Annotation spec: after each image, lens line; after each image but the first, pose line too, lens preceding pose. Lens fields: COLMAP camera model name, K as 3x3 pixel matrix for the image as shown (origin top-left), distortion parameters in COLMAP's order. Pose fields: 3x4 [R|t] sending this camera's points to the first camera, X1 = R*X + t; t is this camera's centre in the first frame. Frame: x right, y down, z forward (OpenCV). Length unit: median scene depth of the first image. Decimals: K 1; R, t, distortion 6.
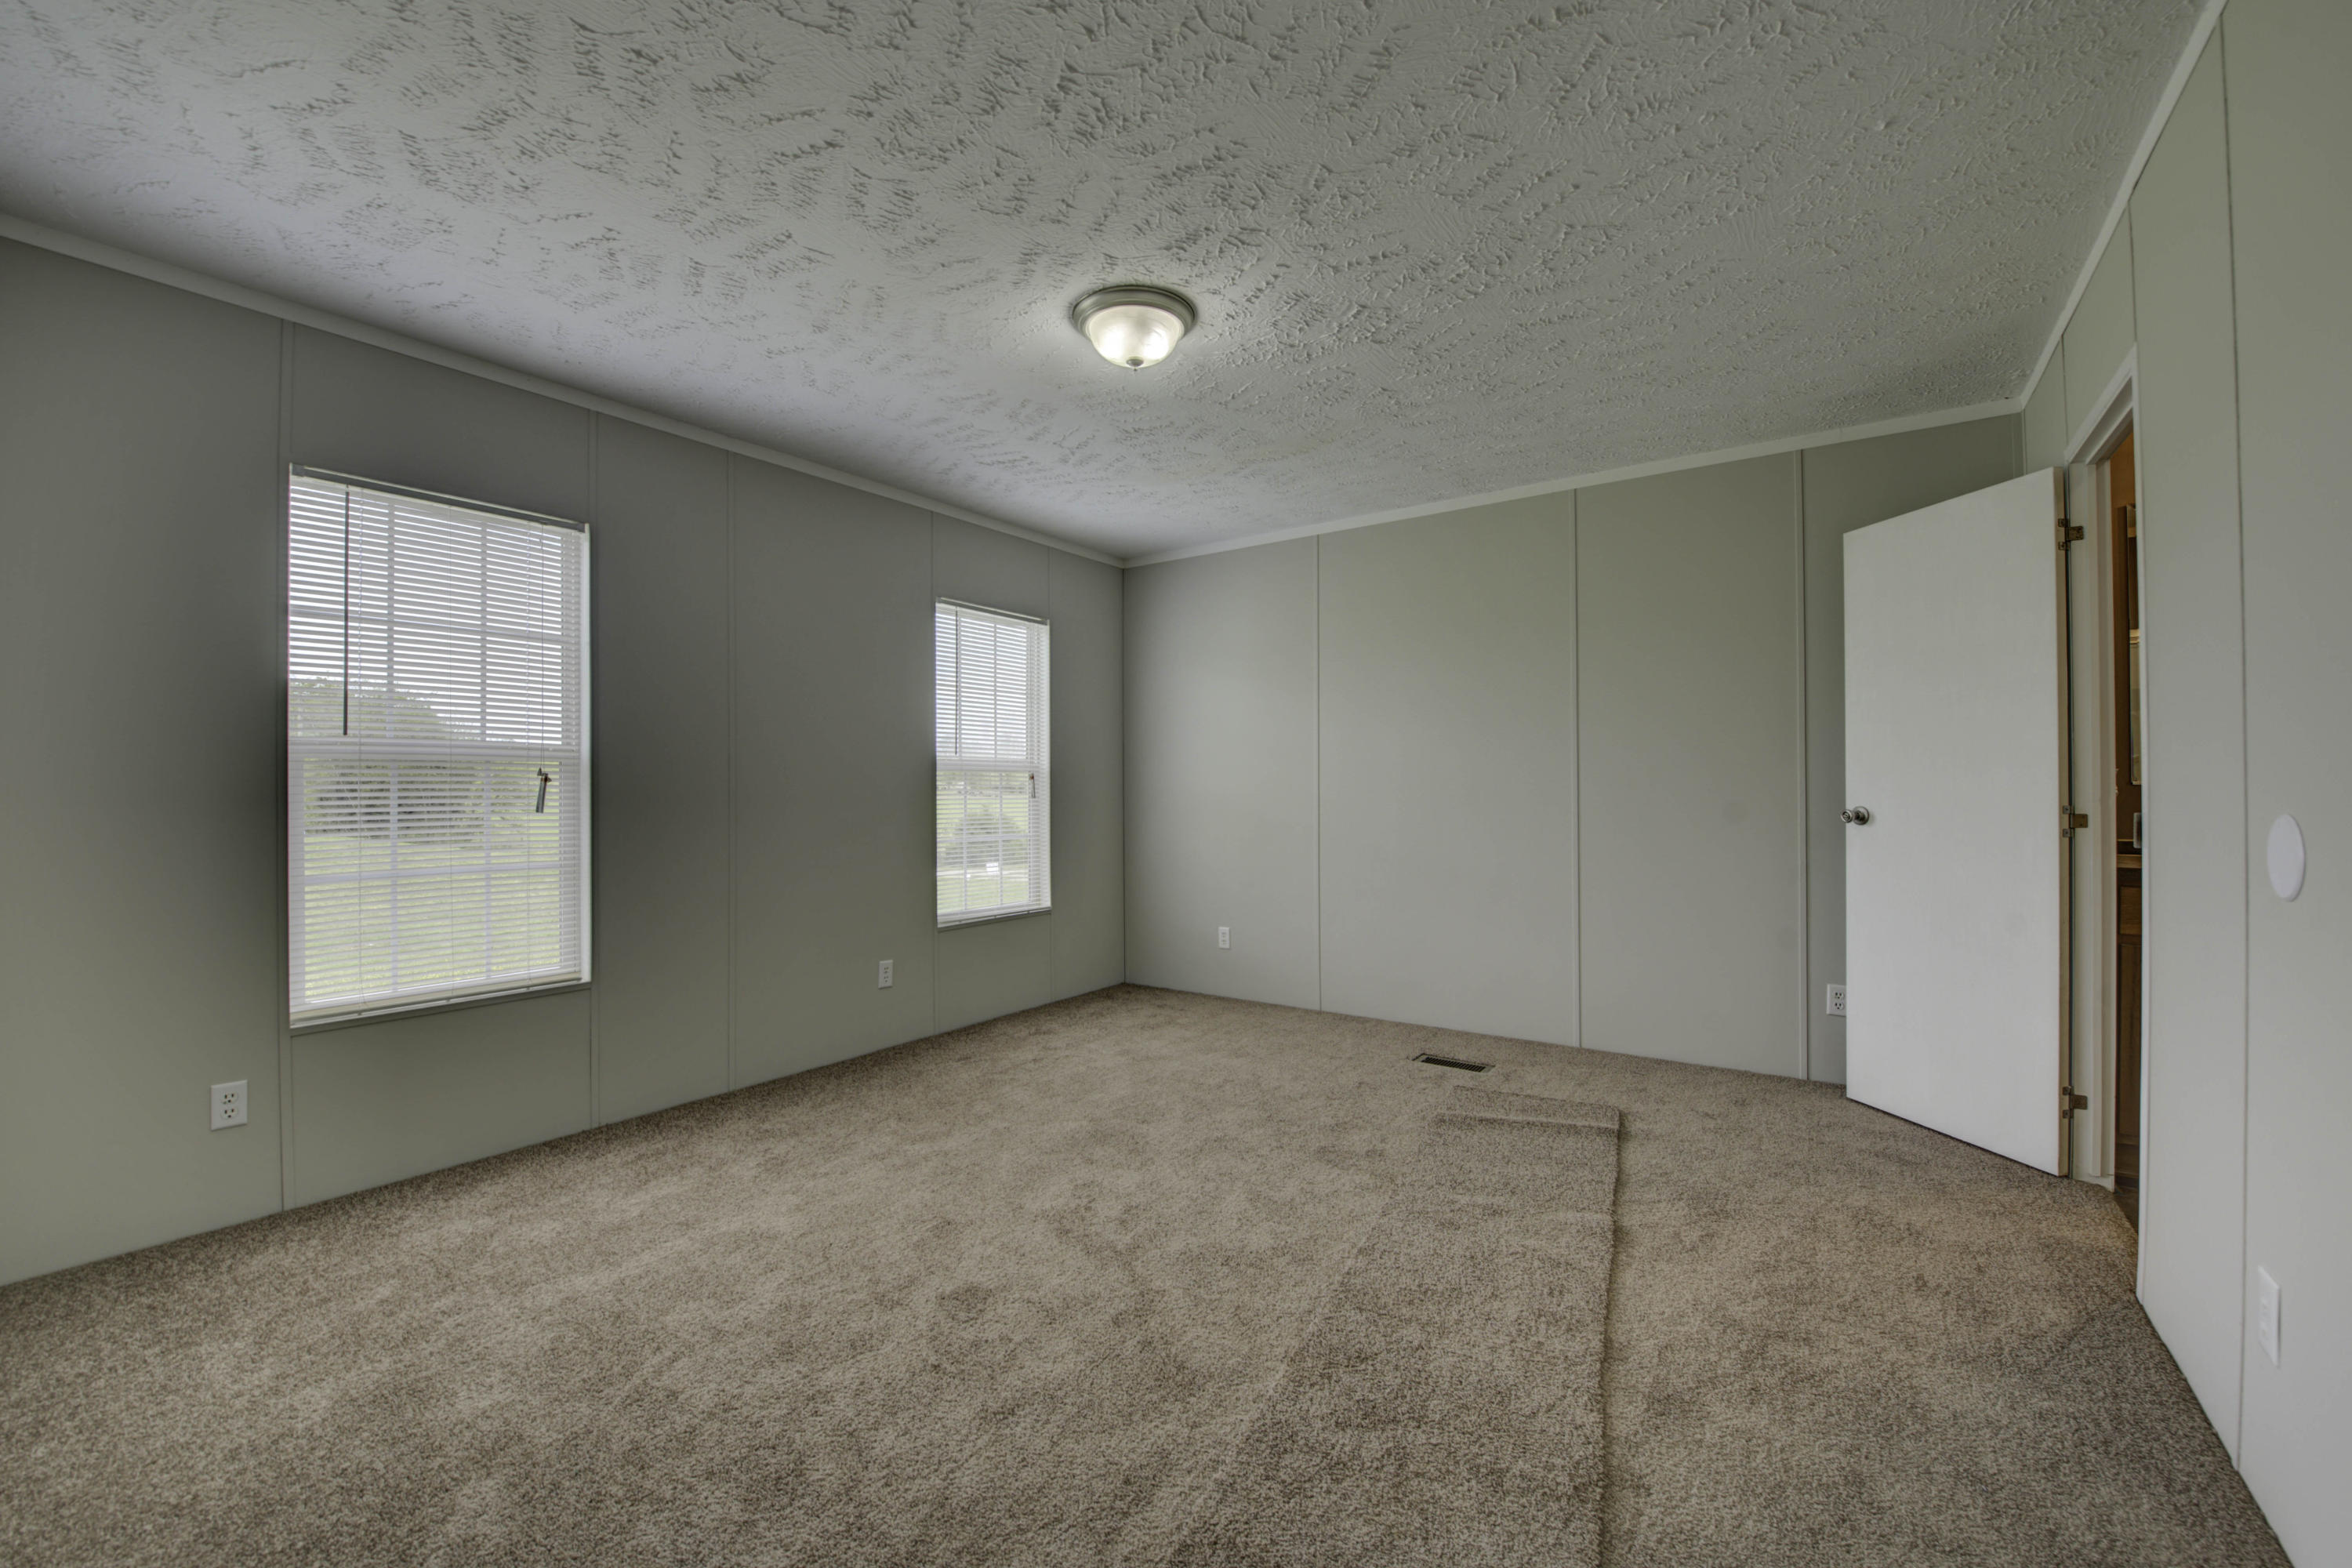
lens RADIAL K [[942.0, 0, 1179.7], [0, 942.0, 783.9], [0, 0, 1]] dist [-0.024099, -0.000397]
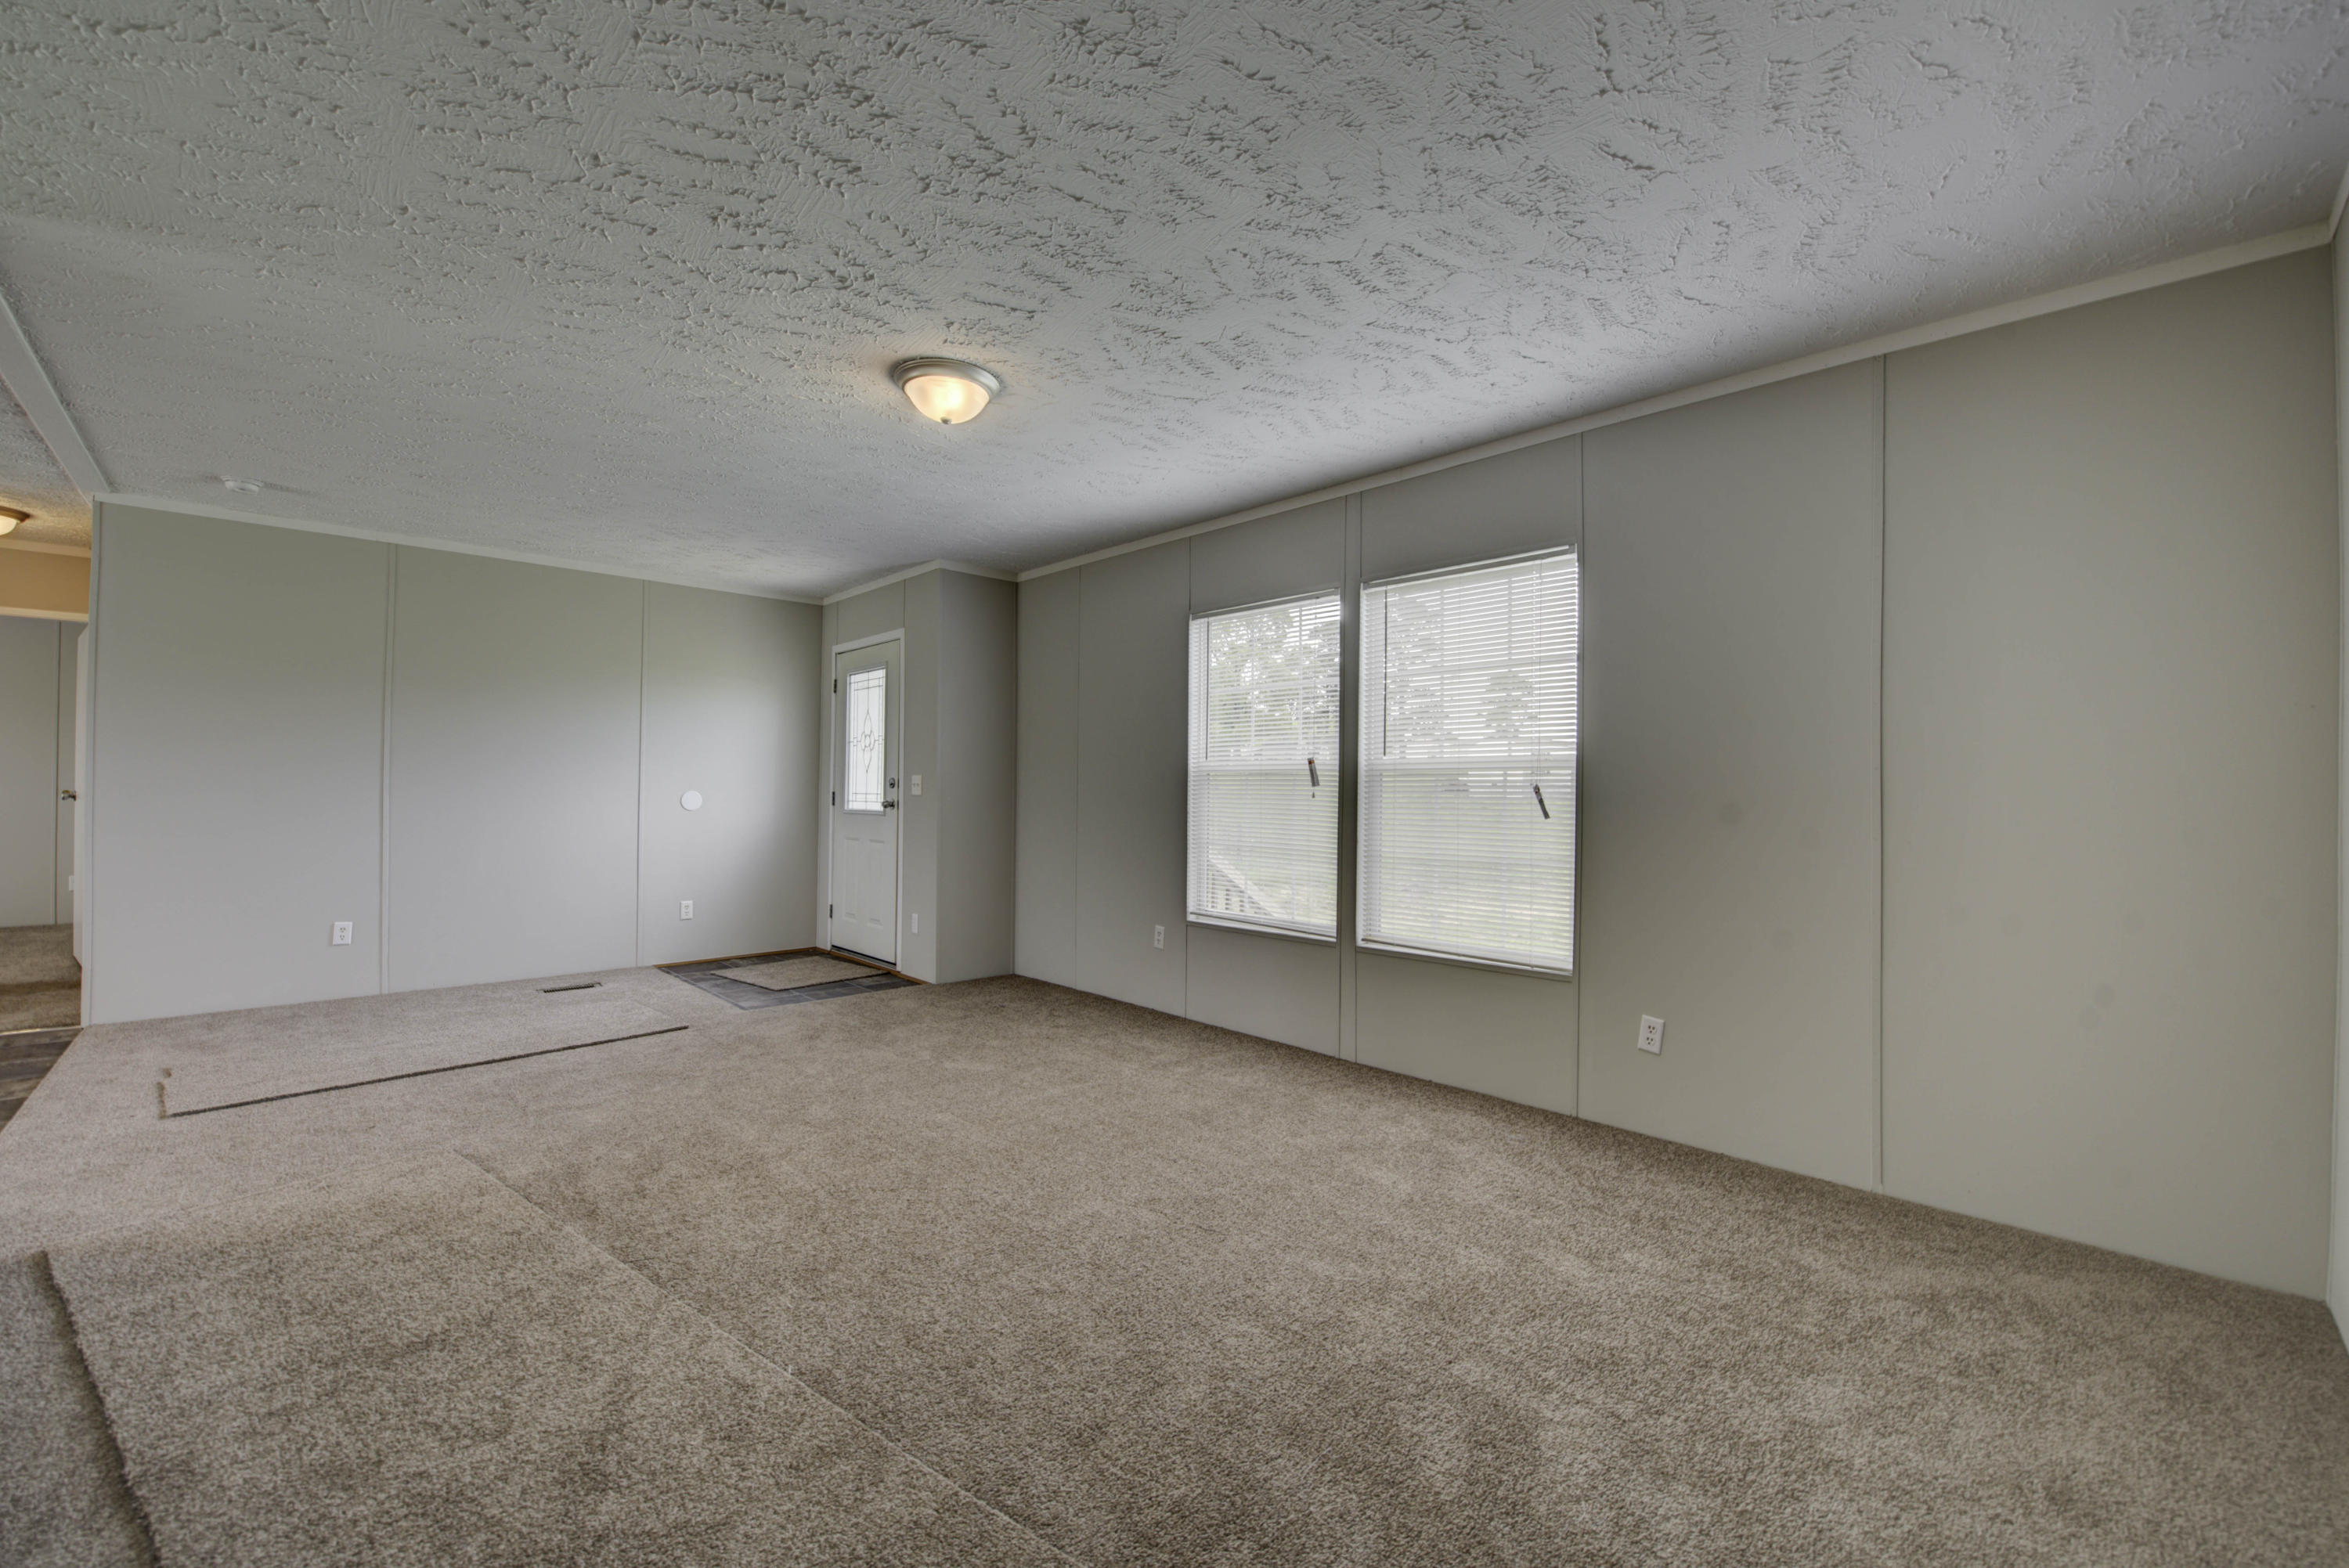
lens RADIAL K [[940.7, 0, 1178.2], [0, 940.7, 783.9], [0, 0, 1]] dist [-0.024099, -0.000397]
pose [[-0.187259, -0.002773, -0.982307, 0.661520], [-0.001963, 0.999995, -0.002449, -0.002212], [0.982309, 0.001470, -0.187263, 0.971831]]
